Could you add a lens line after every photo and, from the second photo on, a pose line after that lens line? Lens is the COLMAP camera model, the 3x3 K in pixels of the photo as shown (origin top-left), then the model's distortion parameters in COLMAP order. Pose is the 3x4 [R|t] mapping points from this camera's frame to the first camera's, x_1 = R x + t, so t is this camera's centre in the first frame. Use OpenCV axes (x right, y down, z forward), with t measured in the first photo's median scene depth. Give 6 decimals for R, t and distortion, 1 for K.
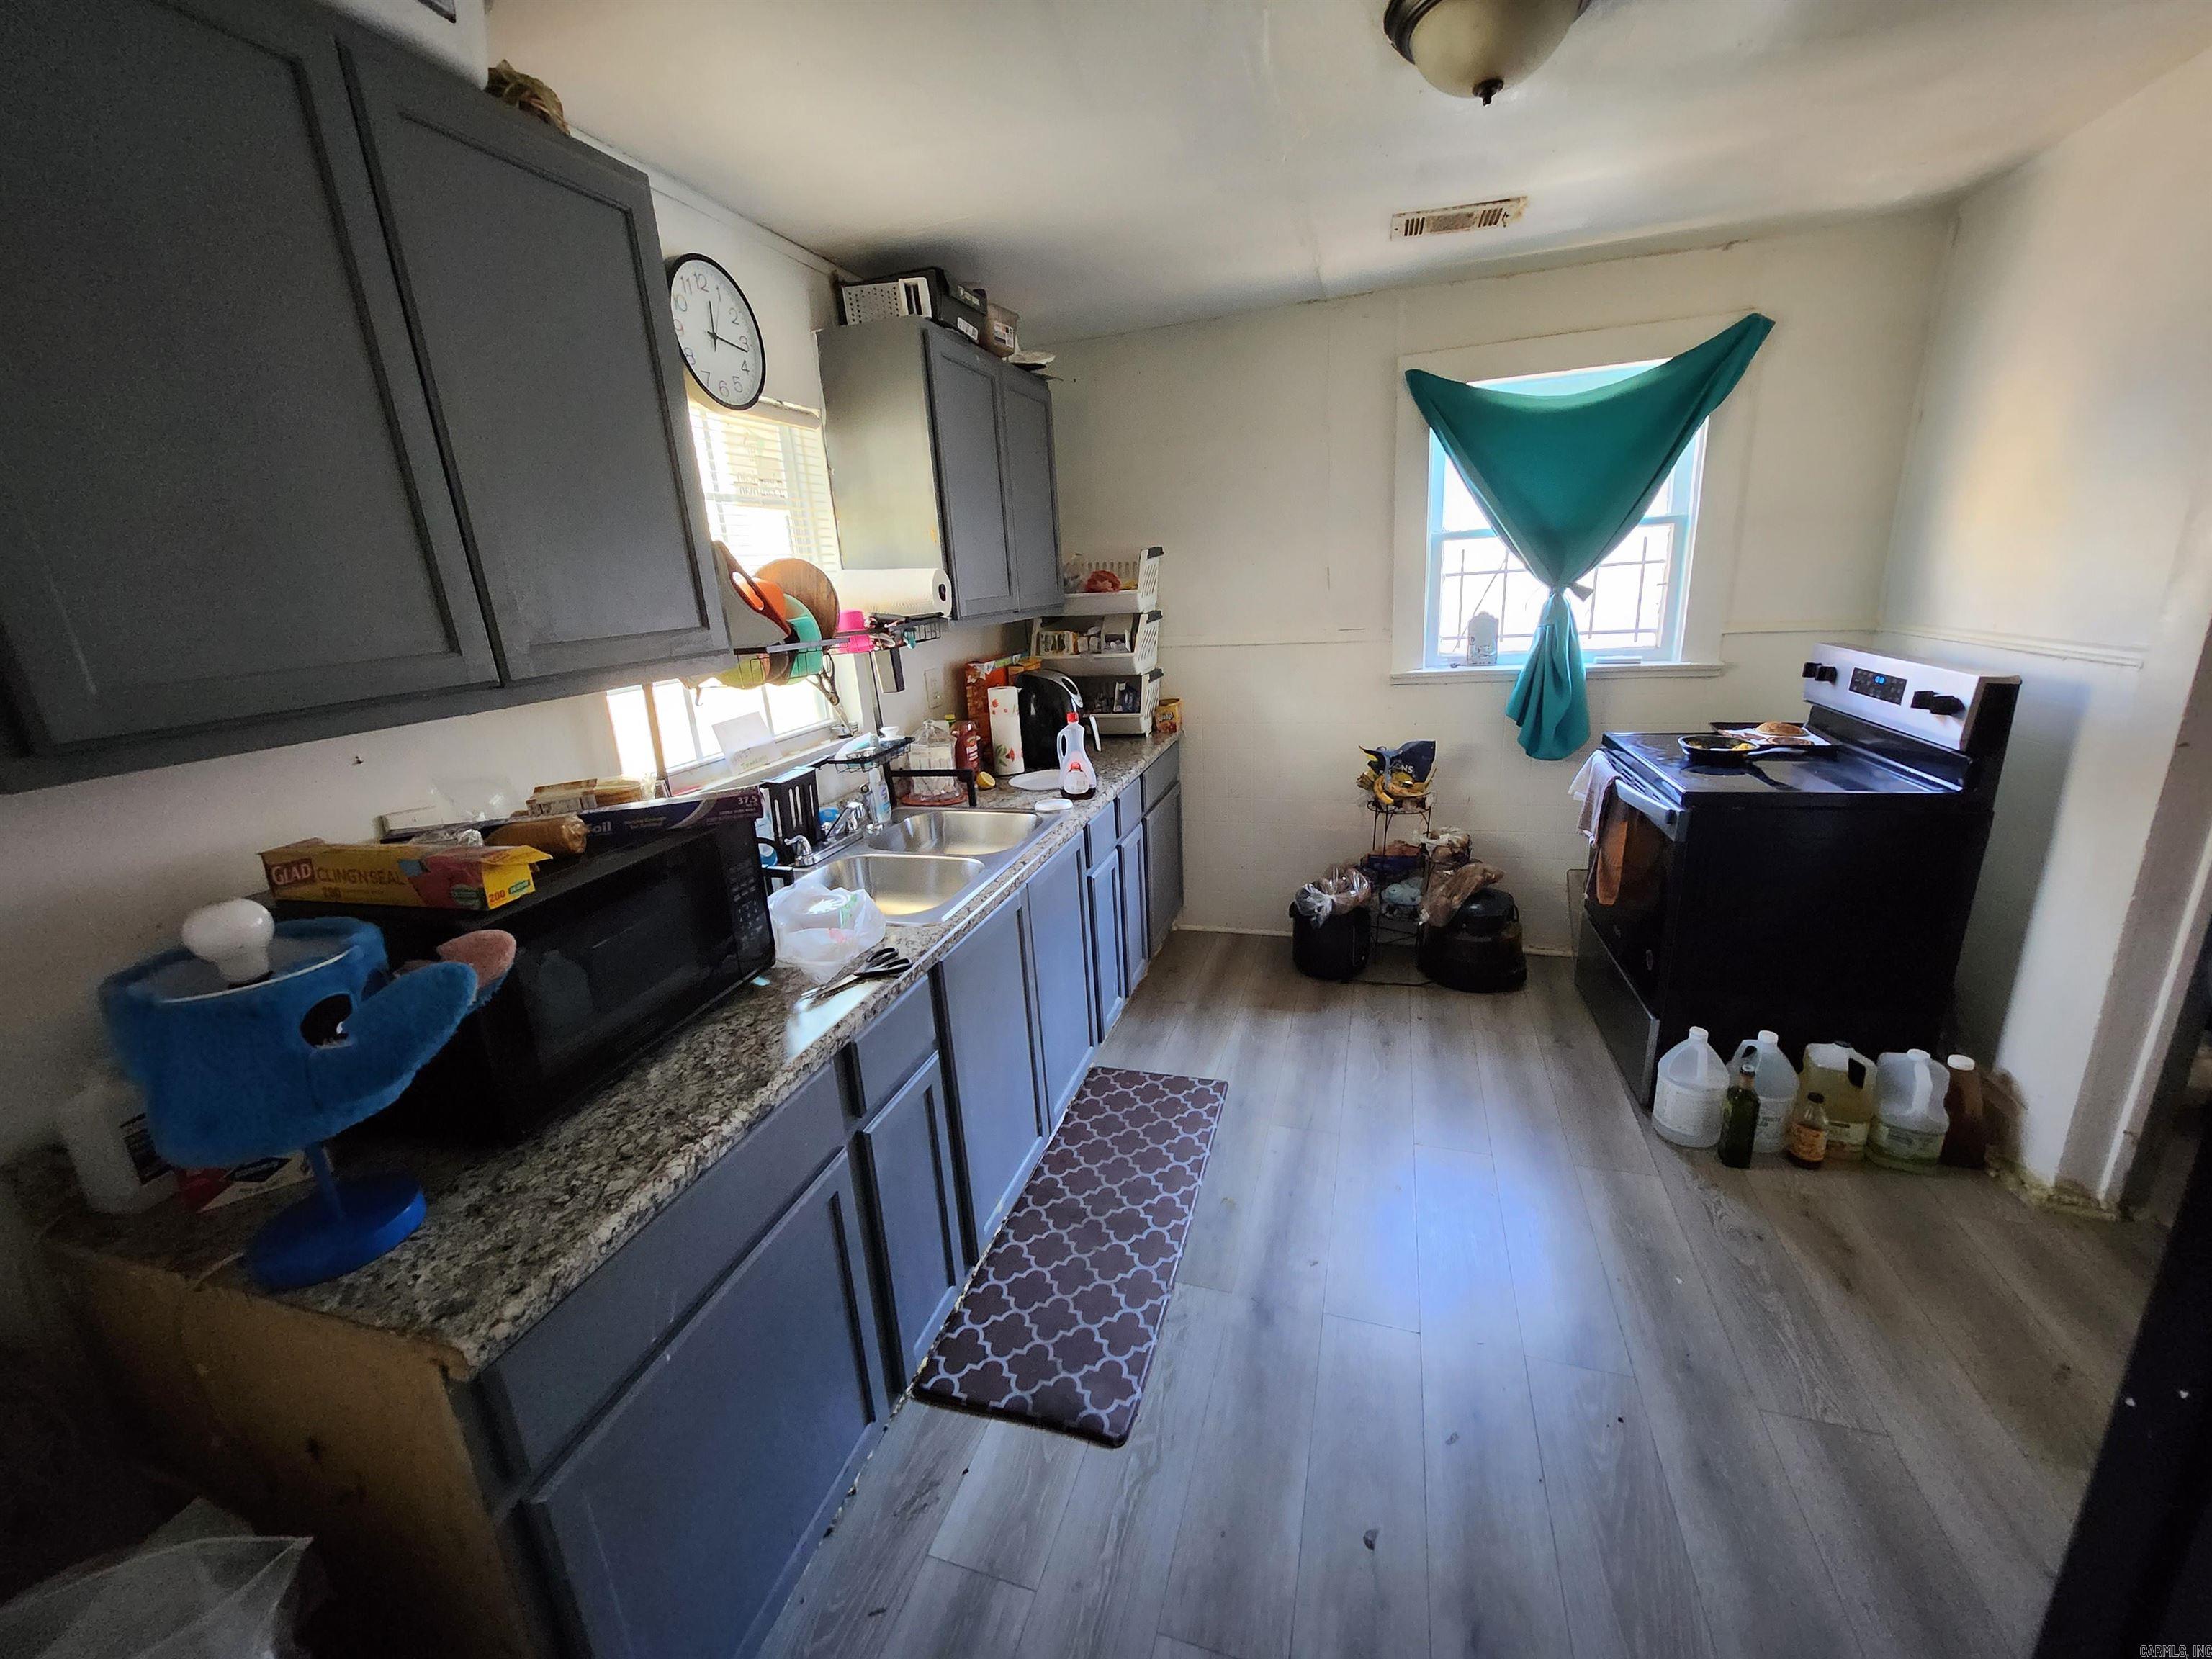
lens RADIAL K [[884.6, 0, 1103.1], [0, 884.6, 831.4], [0, 0, 1]] dist [0.001029, 0.000048]
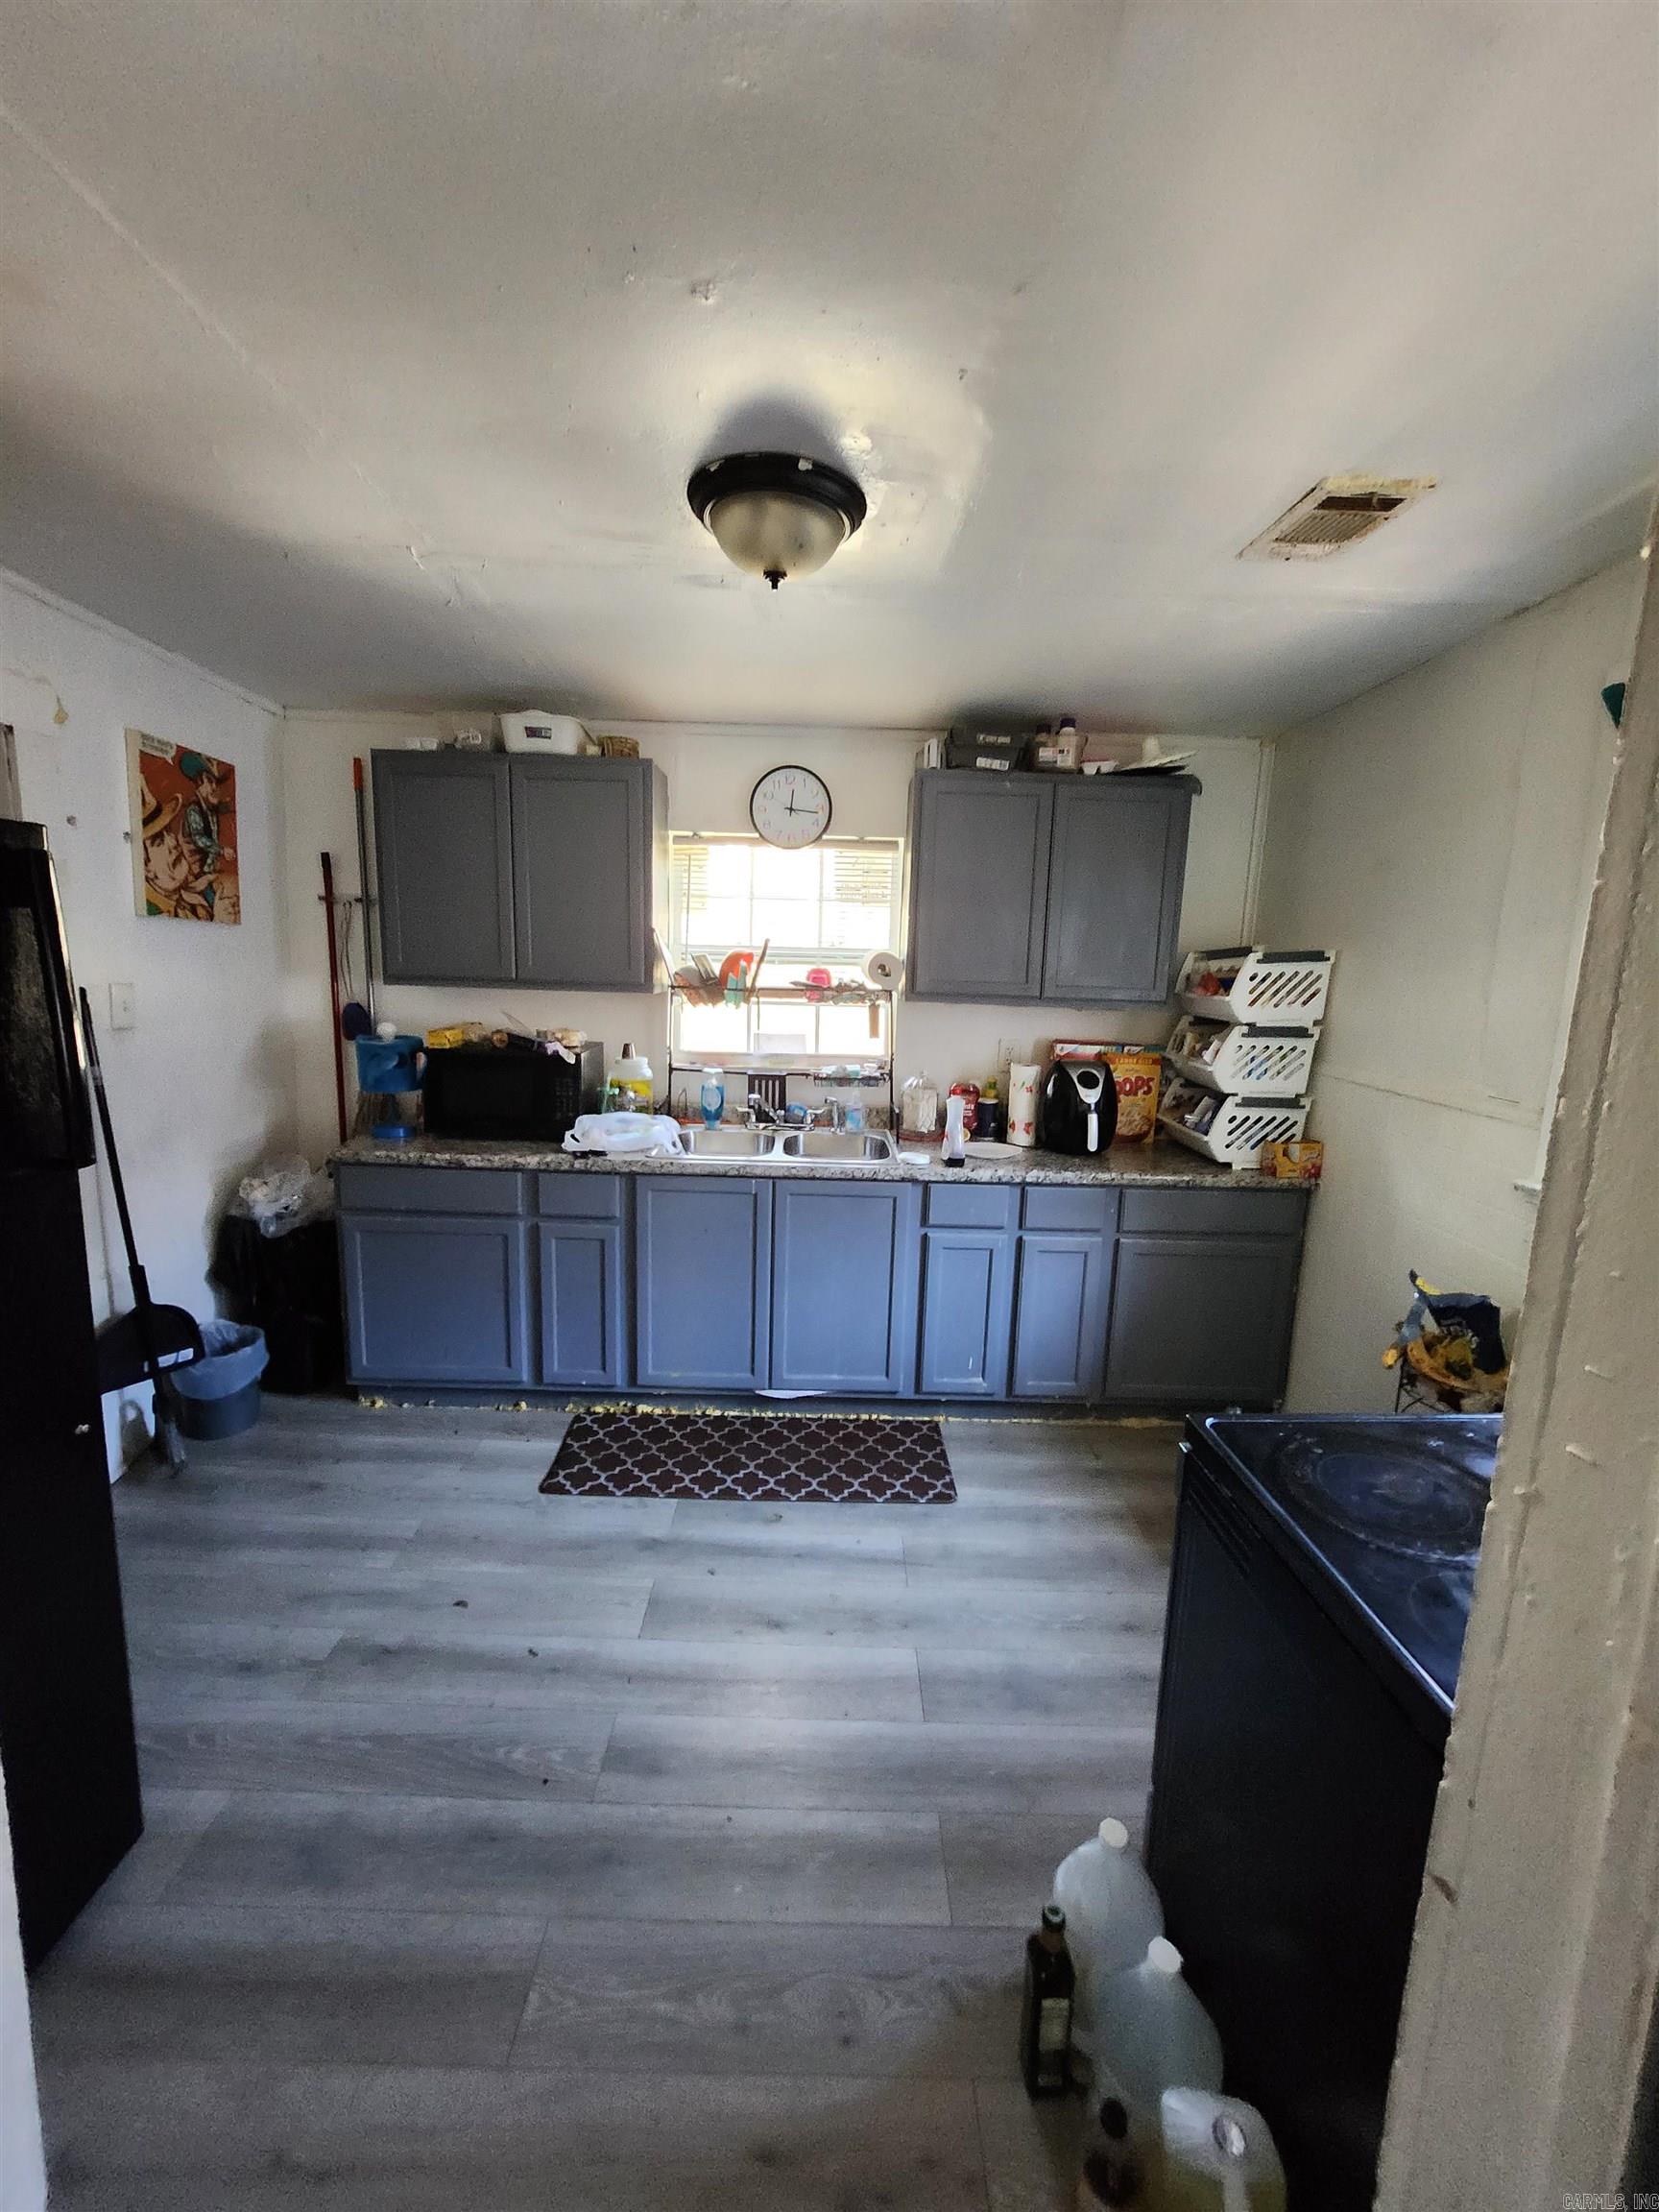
lens RADIAL K [[884.6, 0, 831.1], [0, 884.6, 1110.4], [0, 0, 1]] dist [0.001029, 0.000048]
pose [[0.287328, 0.237776, -0.927850, 0.996631], [-0.313468, 0.938696, 0.143484, -0.229874], [0.905086, 0.249624, 0.344249, 0.505888]]
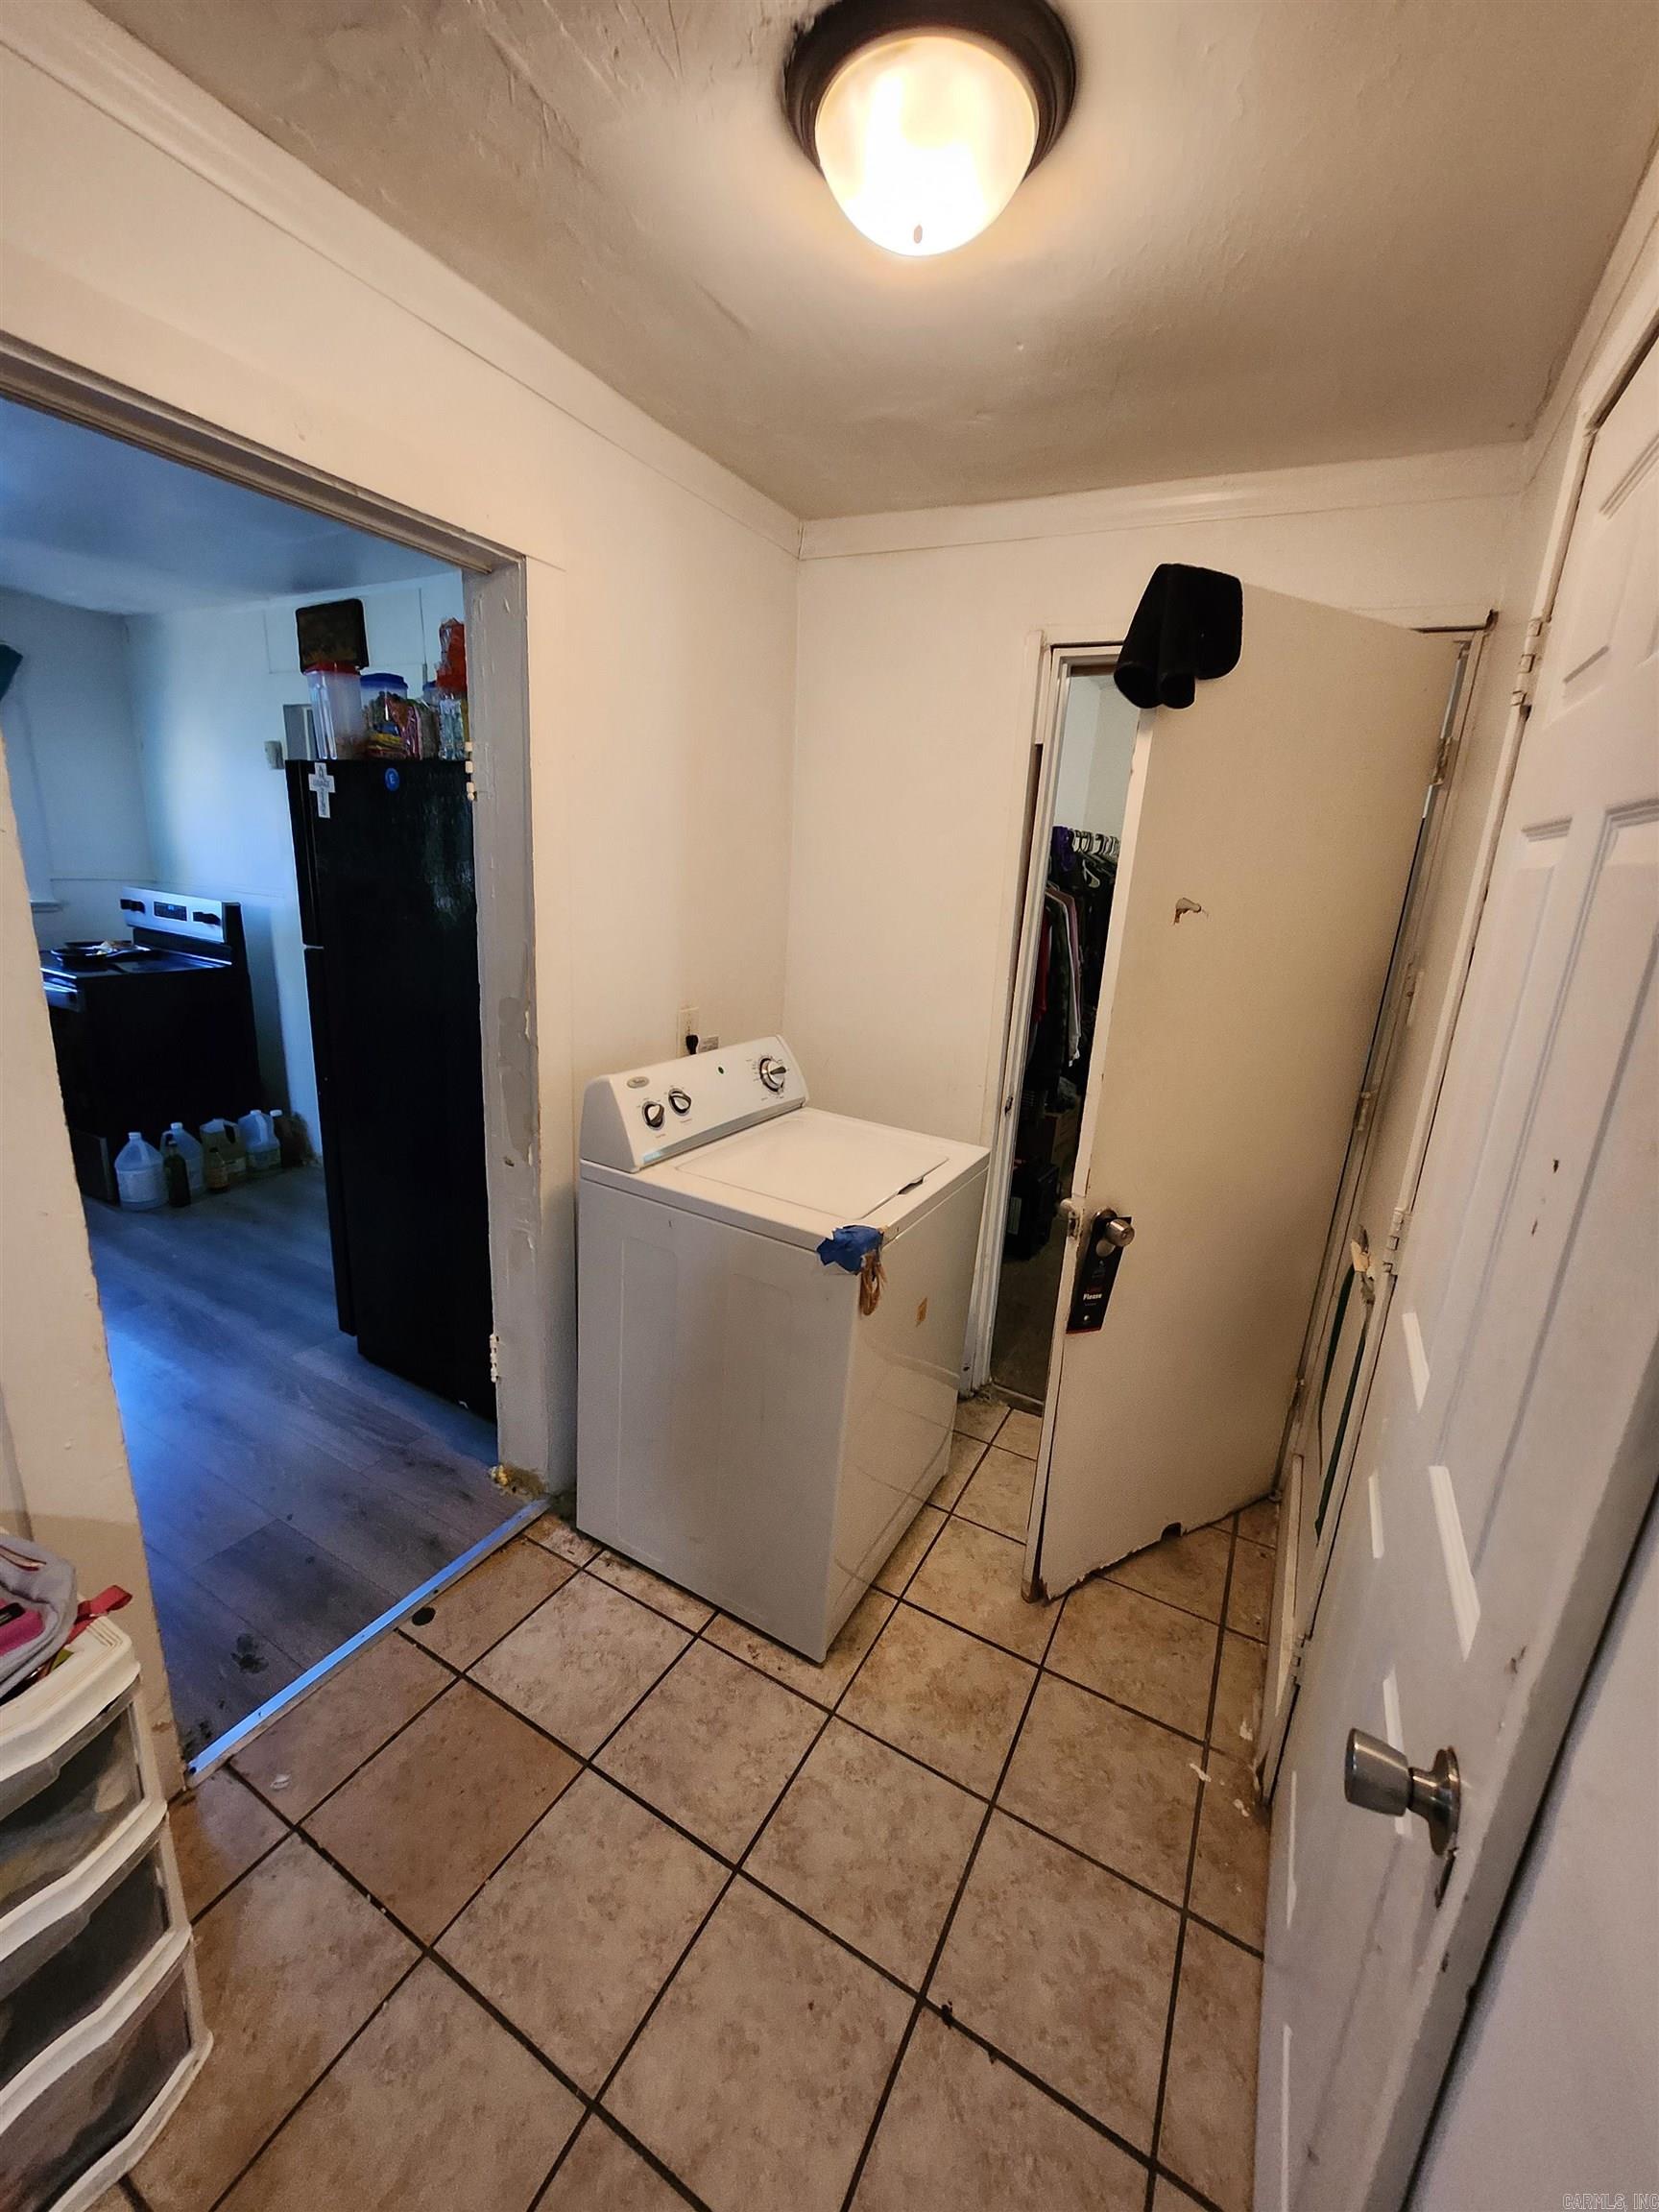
lens RADIAL K [[884.6, 0, 833.5], [0, 884.6, 1102.5], [0, 0, 1]] dist [0.001029, 0.000048]
pose [[0.200348, -0.192580, 0.960611, -0.572146], [0.197155, 0.968358, 0.153014, 0.183017], [-0.959683, 0.158733, 0.231977, -0.552939]]
